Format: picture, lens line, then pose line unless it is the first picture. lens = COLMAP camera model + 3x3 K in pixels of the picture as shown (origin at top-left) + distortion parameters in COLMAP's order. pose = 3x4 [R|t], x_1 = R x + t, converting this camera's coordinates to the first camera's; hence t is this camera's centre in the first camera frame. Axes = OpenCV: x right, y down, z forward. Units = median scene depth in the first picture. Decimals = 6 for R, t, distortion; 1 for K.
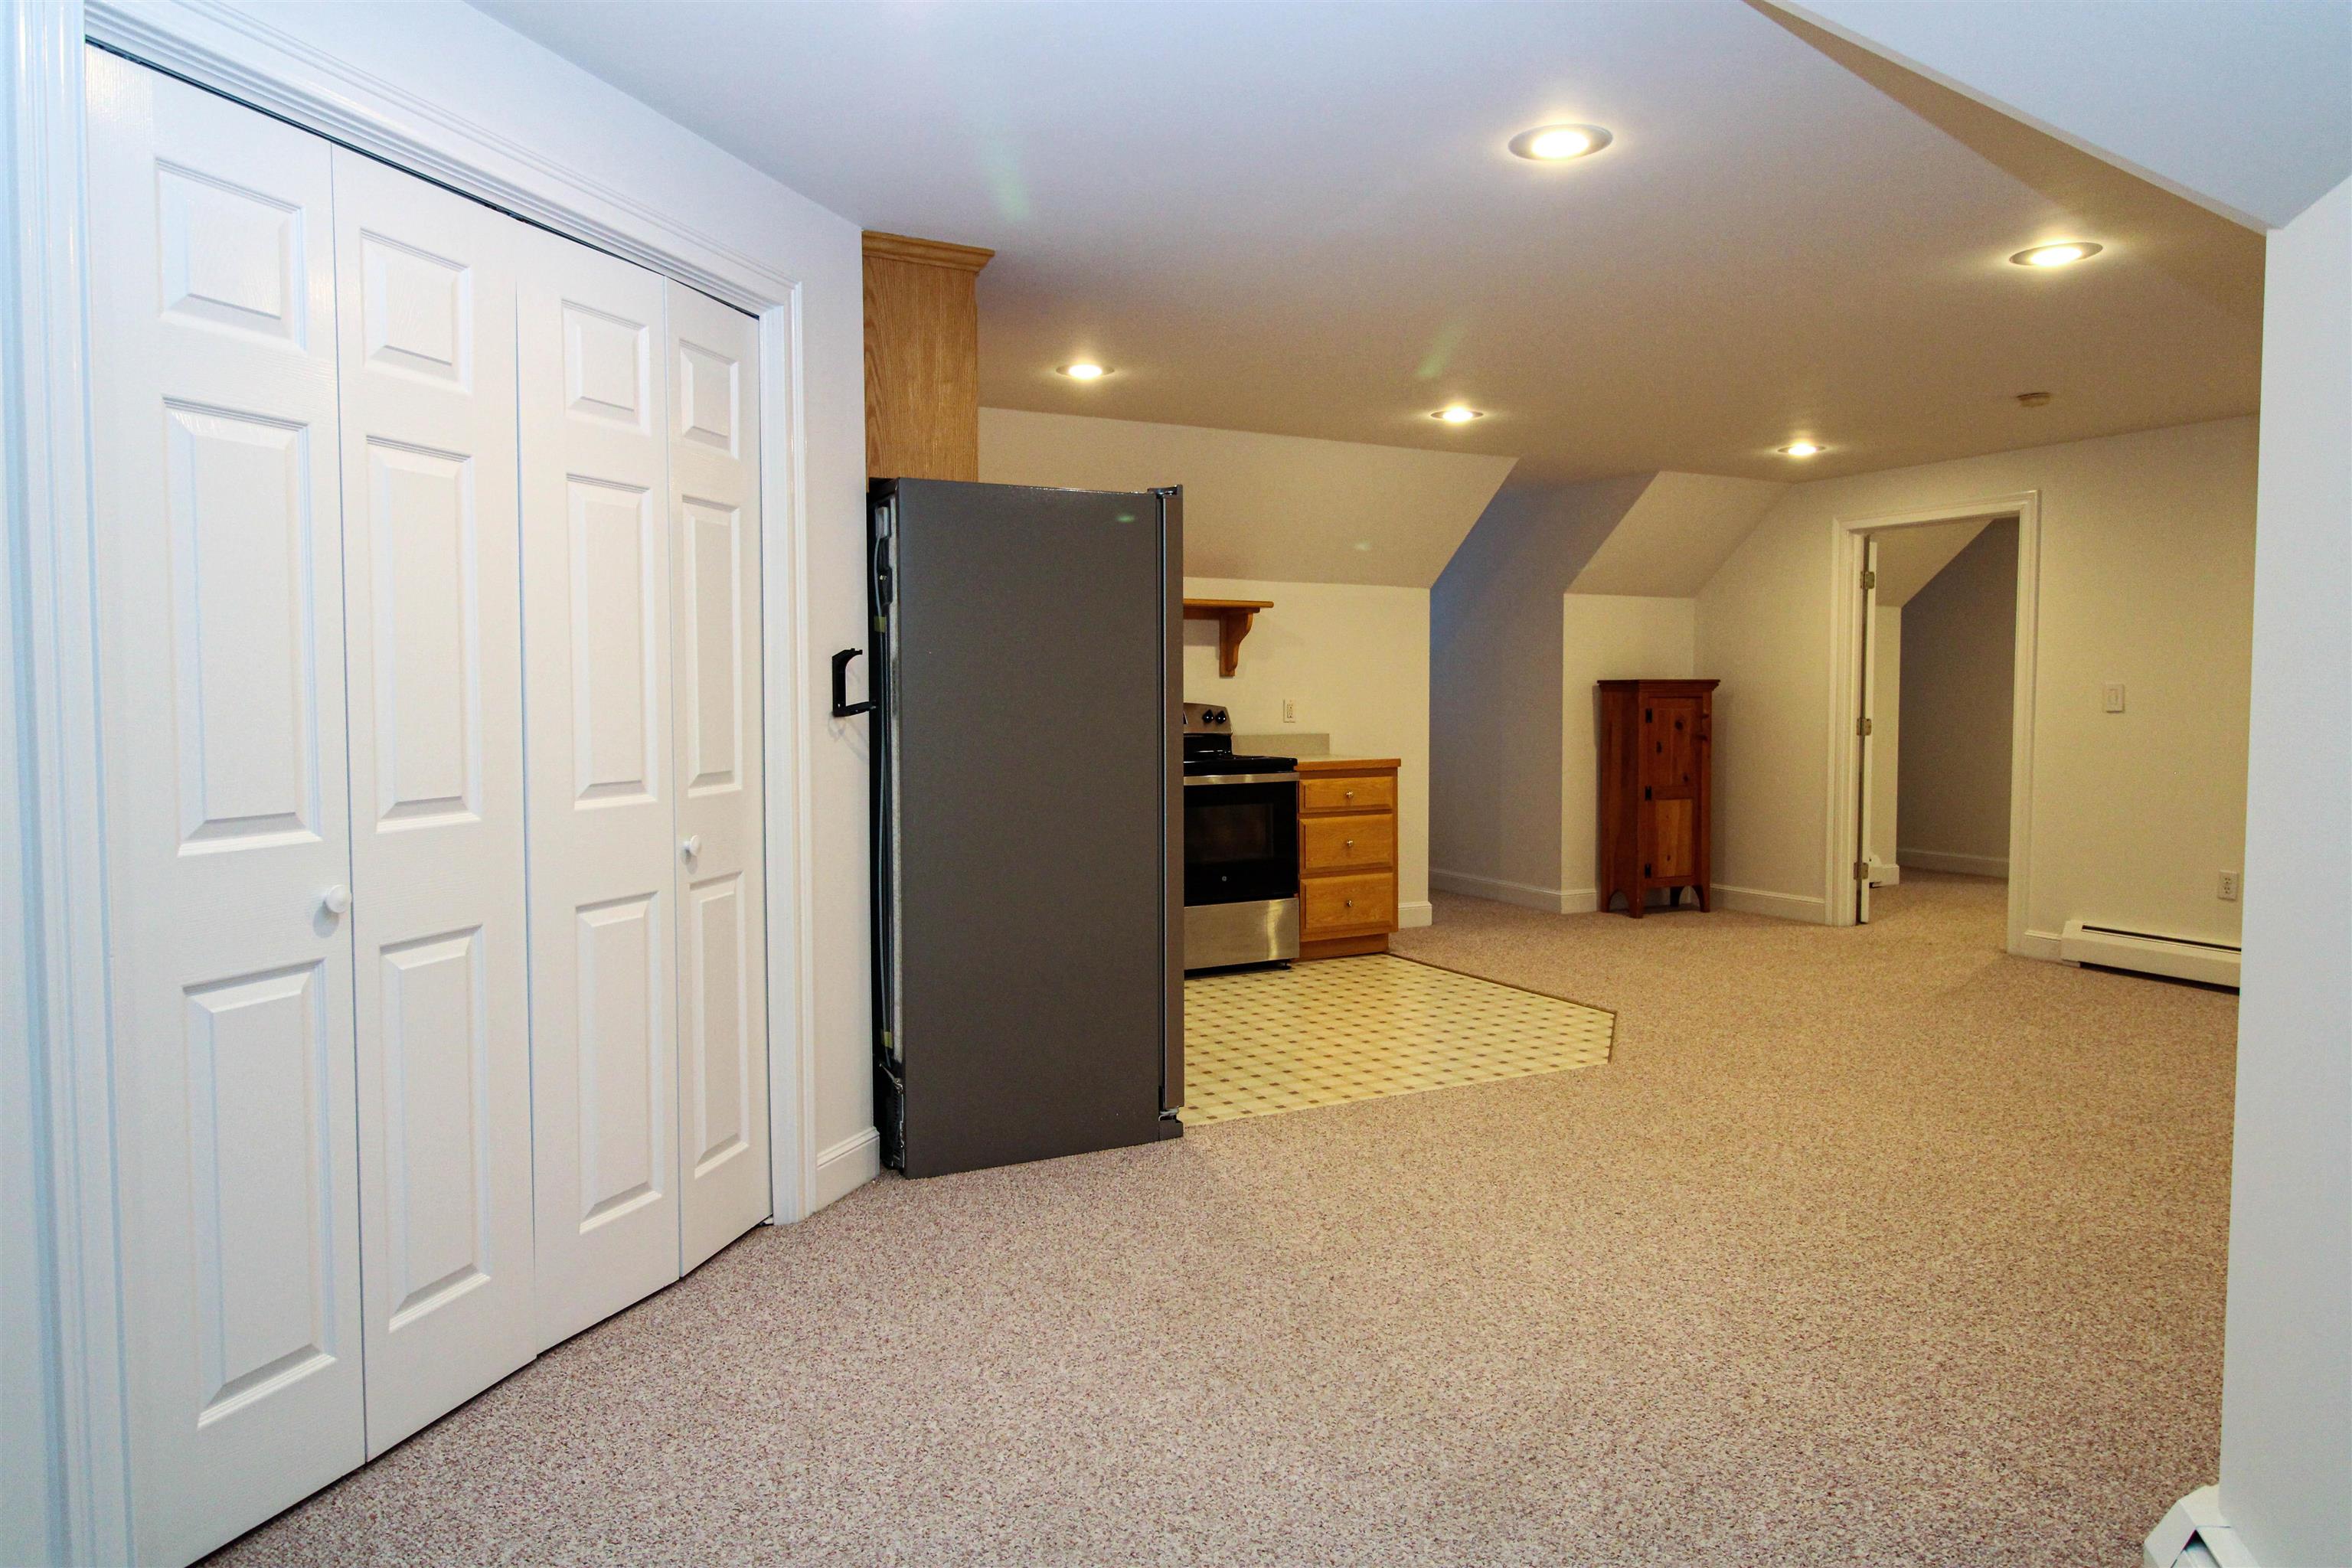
lens RADIAL K [[1472.9, 0, 1181.0], [0, 1472.9, 765.1], [0, 0, 1]] dist [-0.000542, 0.007081]
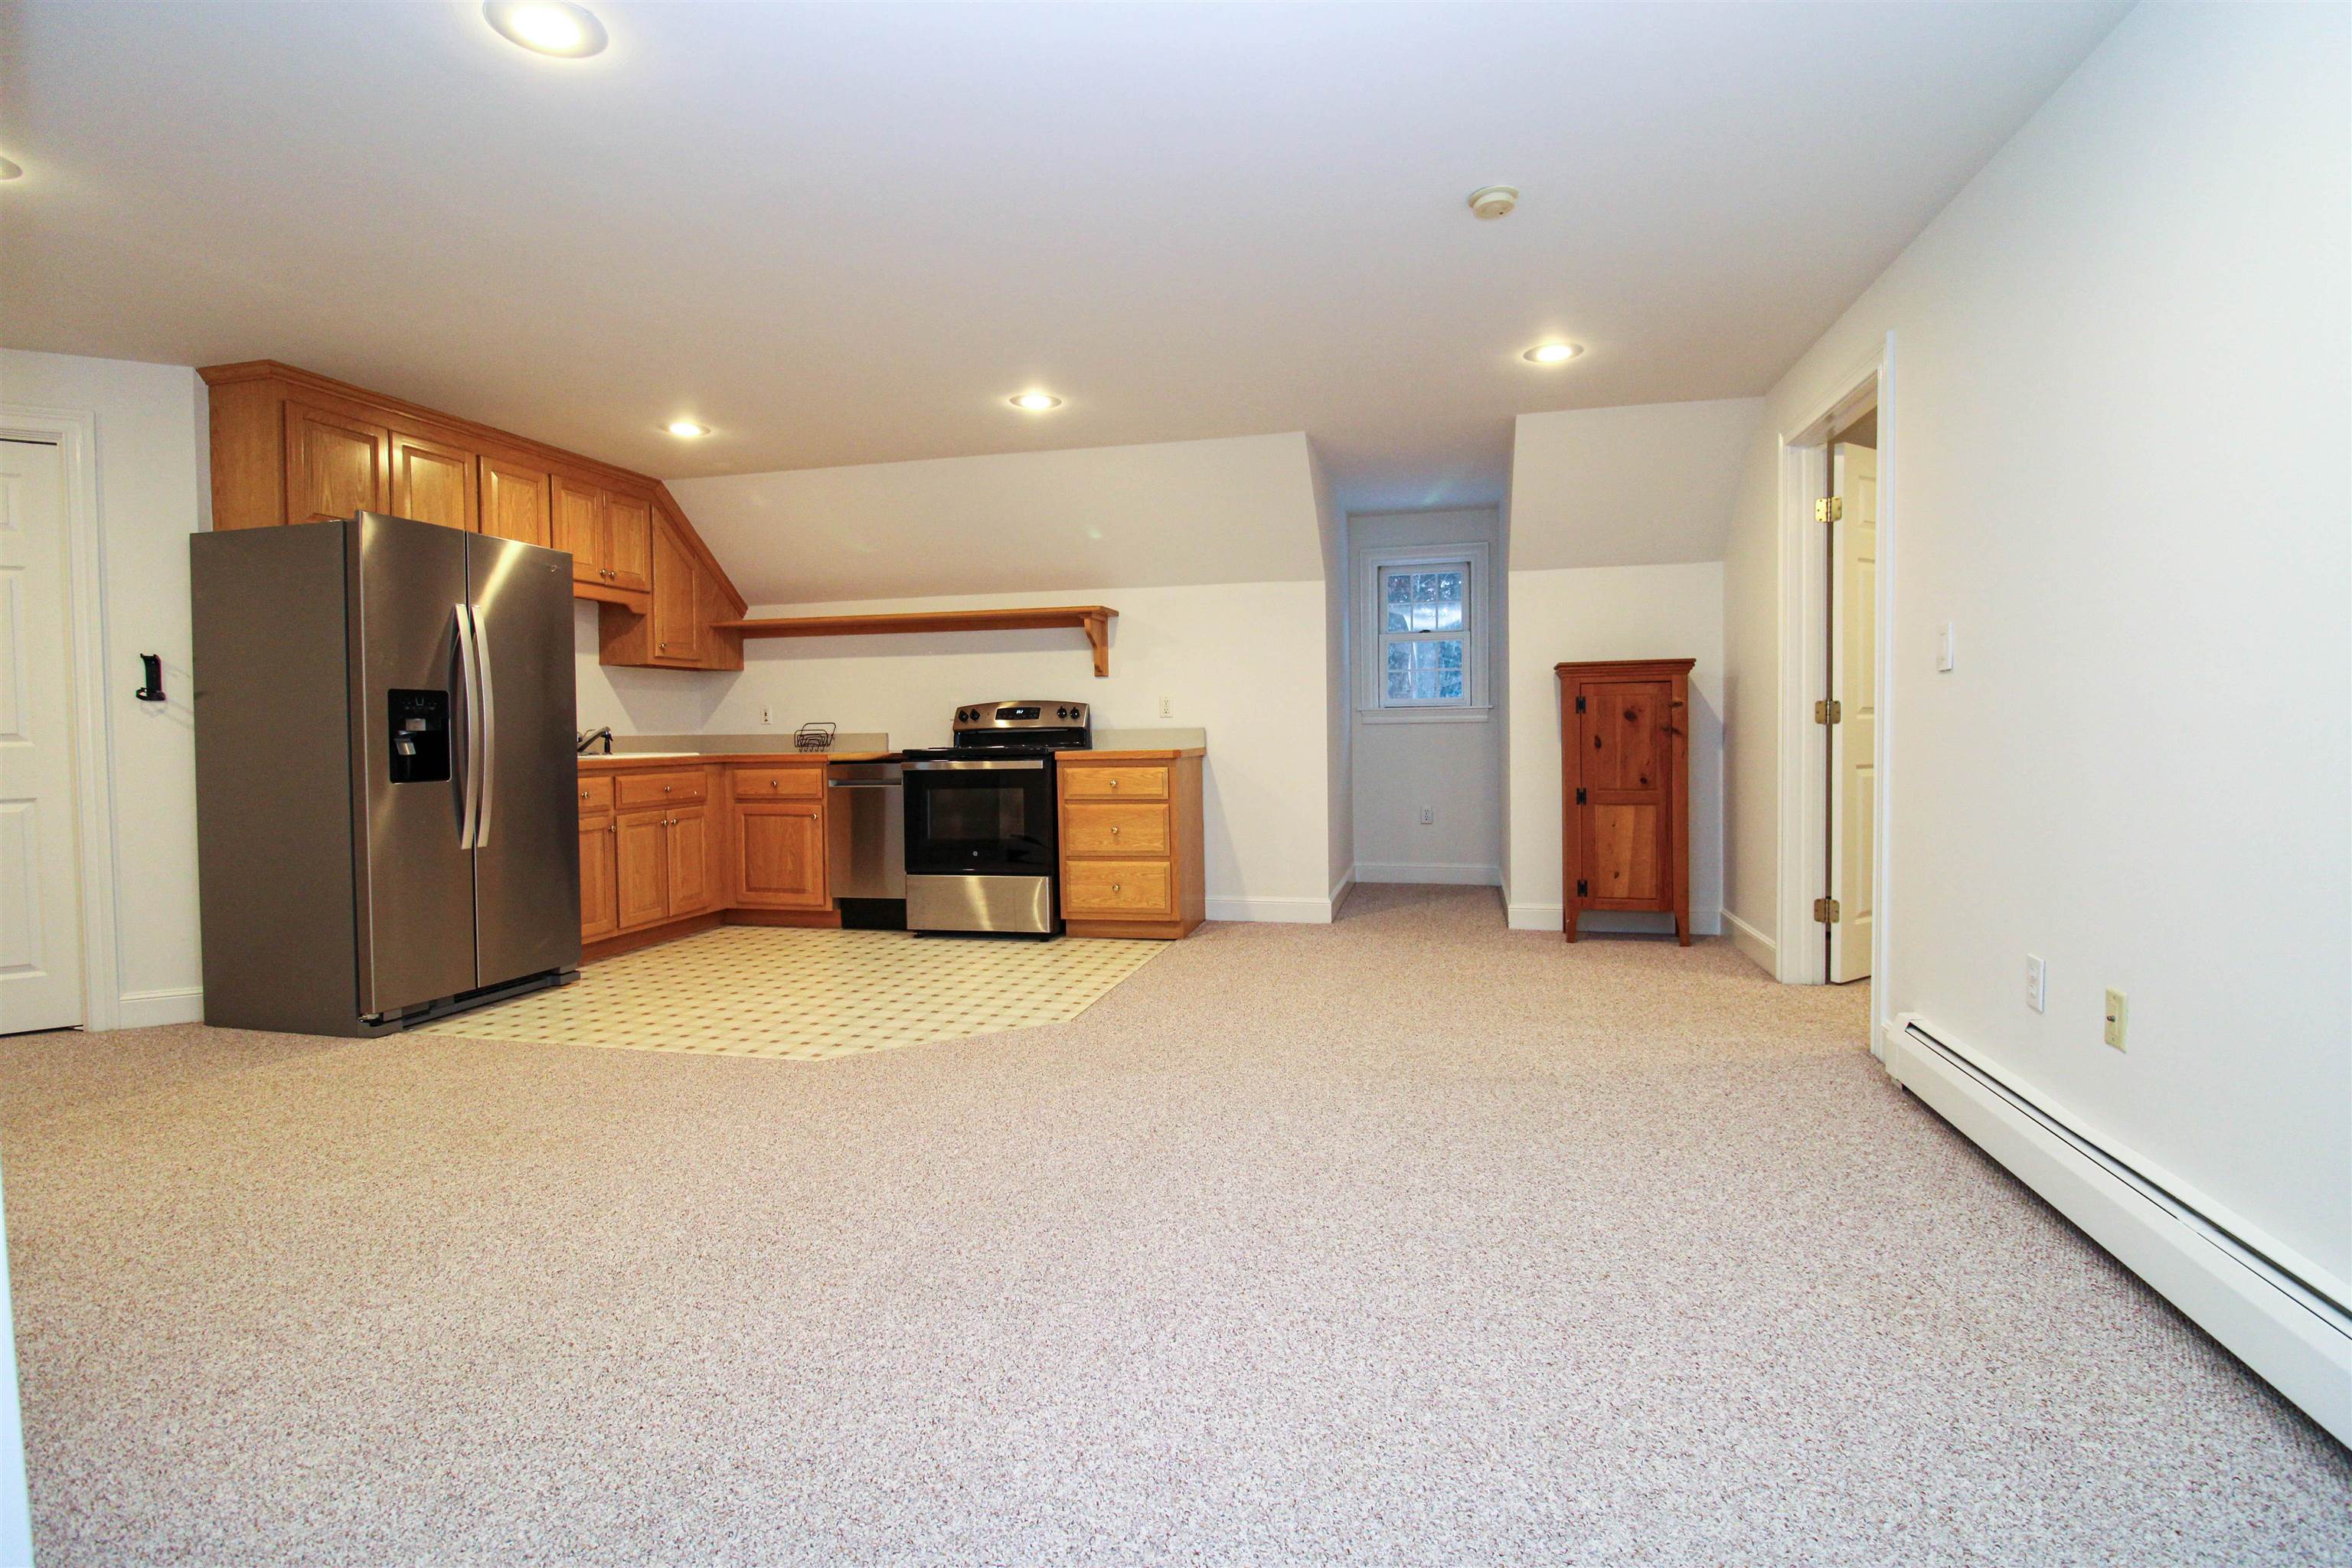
lens RADIAL K [[1090.3, 0, 1190.0], [0, 1090.3, 766.3], [0, 0, 1]] dist [0.001283, -0.012884]
pose [[0.756373, 0.012803, -0.654015, 0.659824], [-0.018205, 0.999833, -0.001481, 0.008094], [0.653887, 0.013027, 0.756480, 0.448556]]
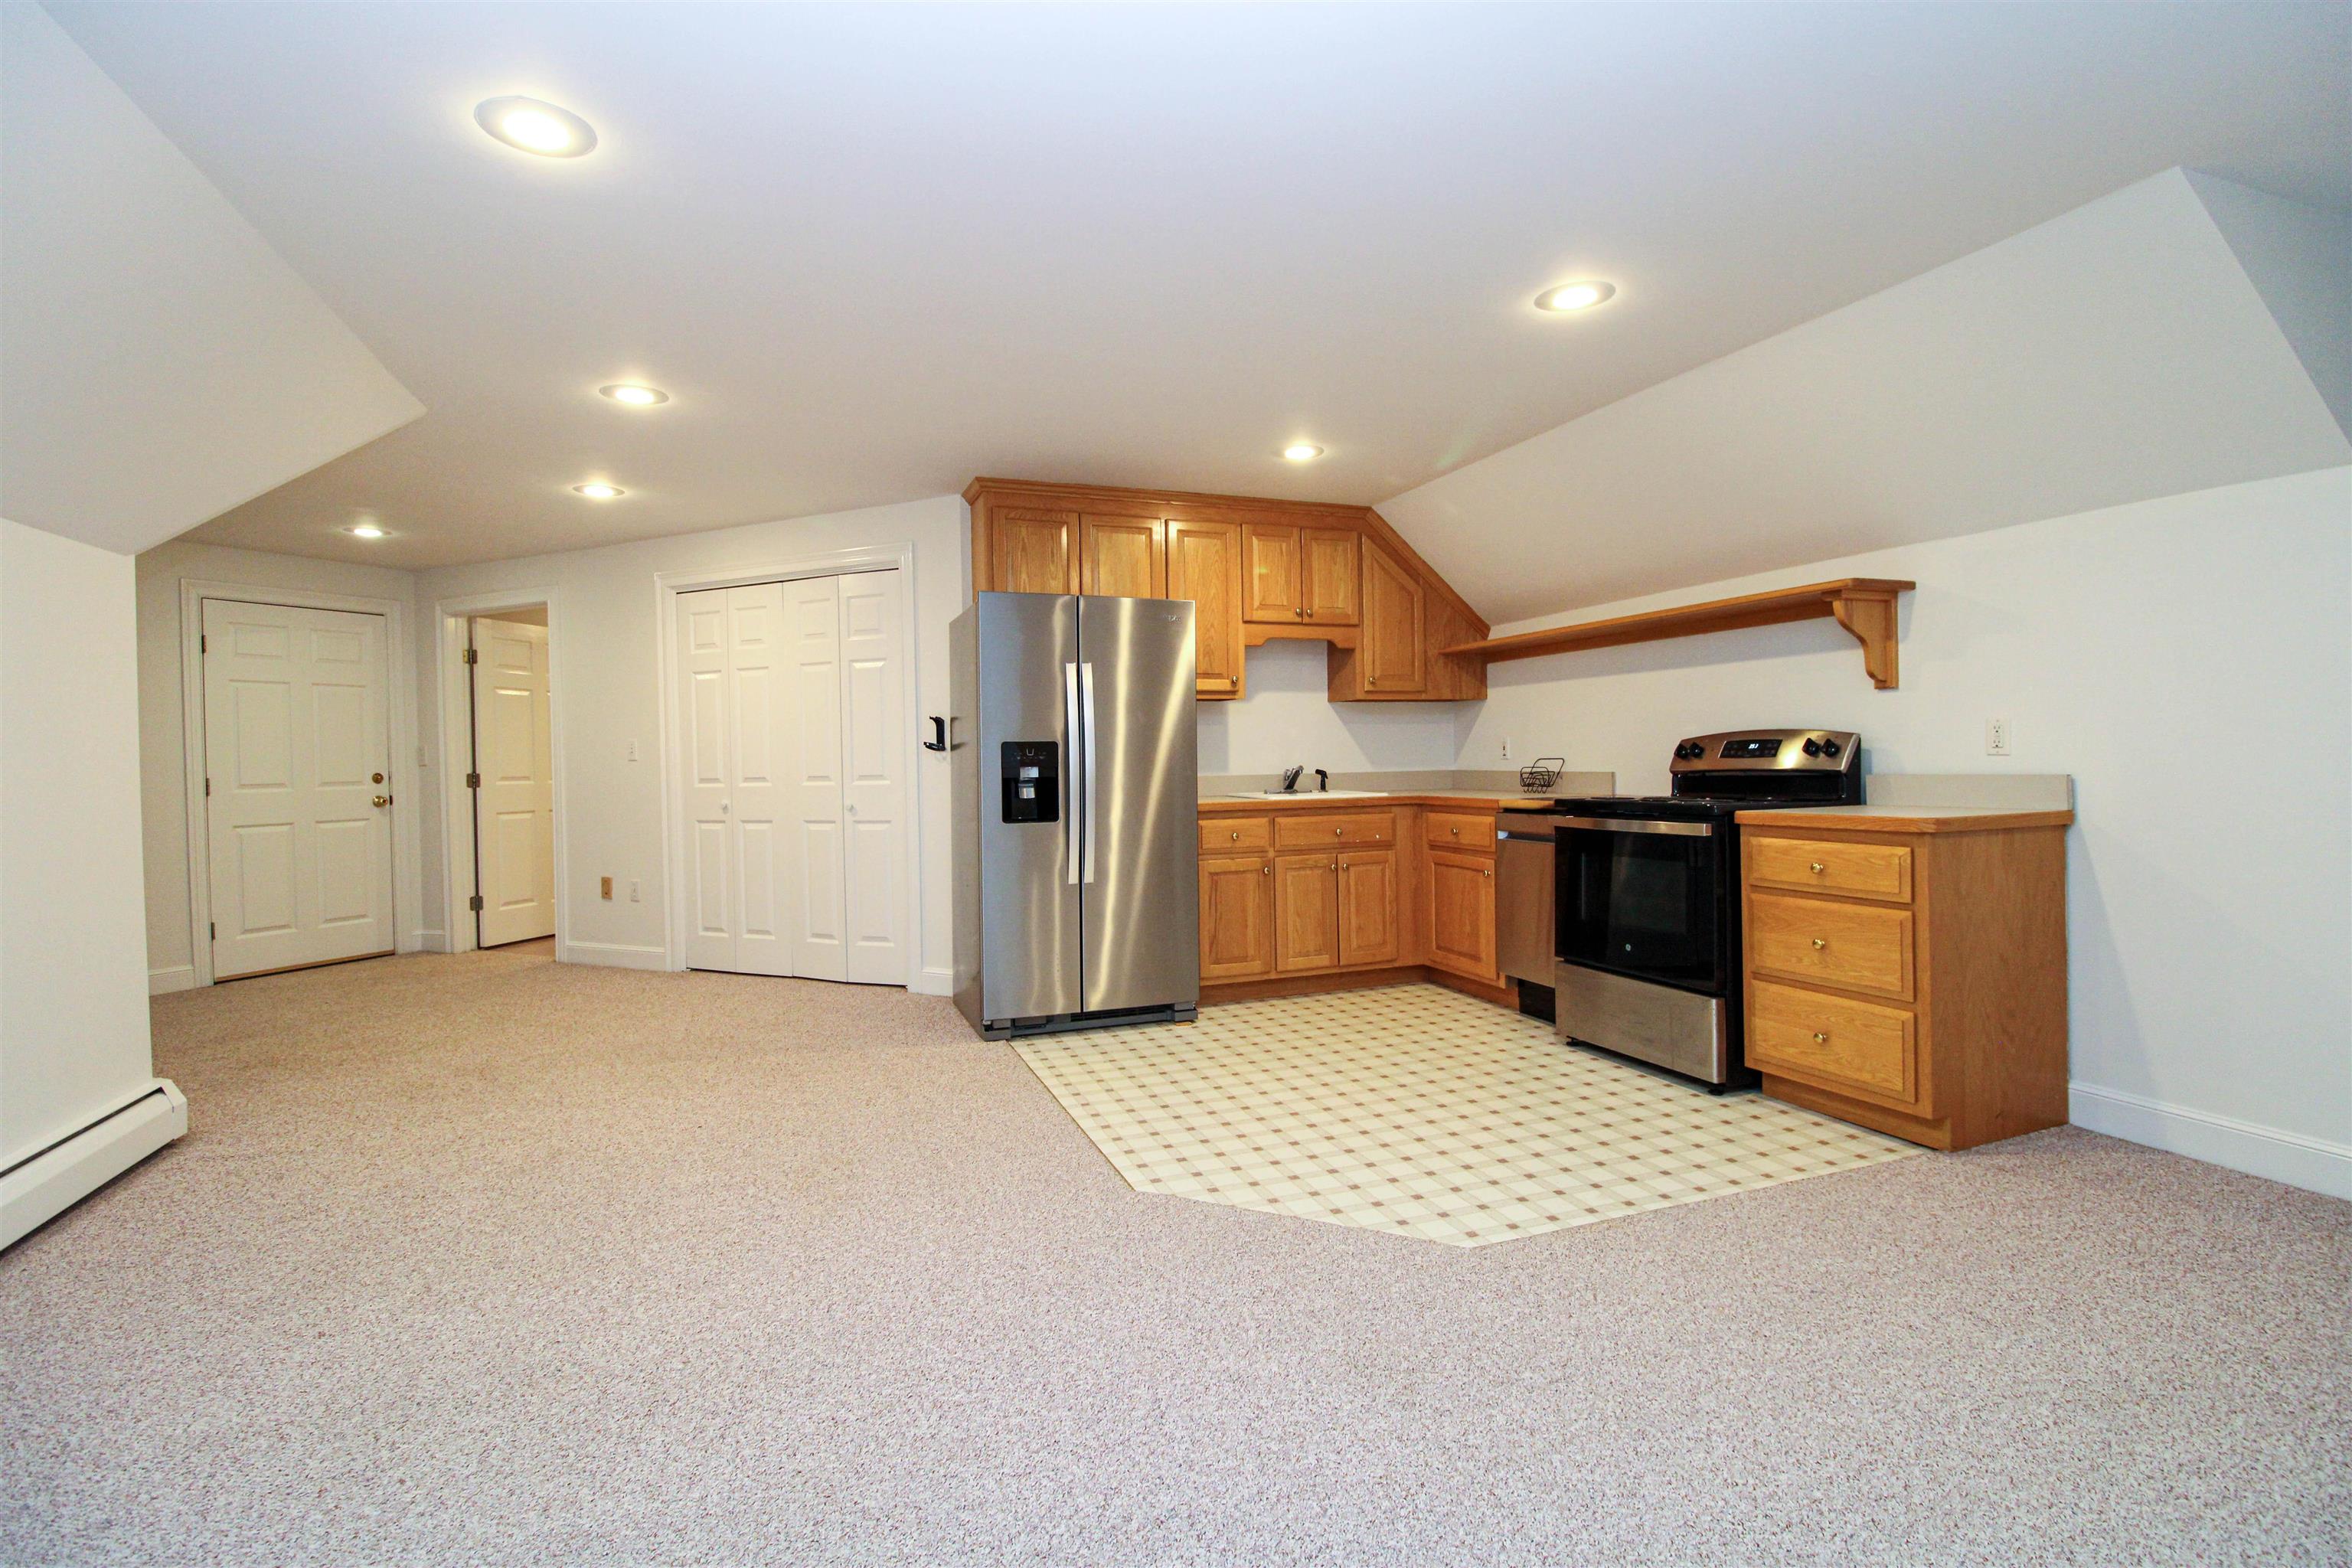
lens RADIAL K [[1090.3, 0, 1184.9], [0, 1090.3, 771.7], [0, 0, 1]] dist [0.001283, -0.012884]
pose [[-0.112650, 0.015835, -0.993509, 0.615061], [-0.029824, 0.999369, 0.019310, -0.022552], [0.993187, 0.031805, -0.112107, 0.775957]]
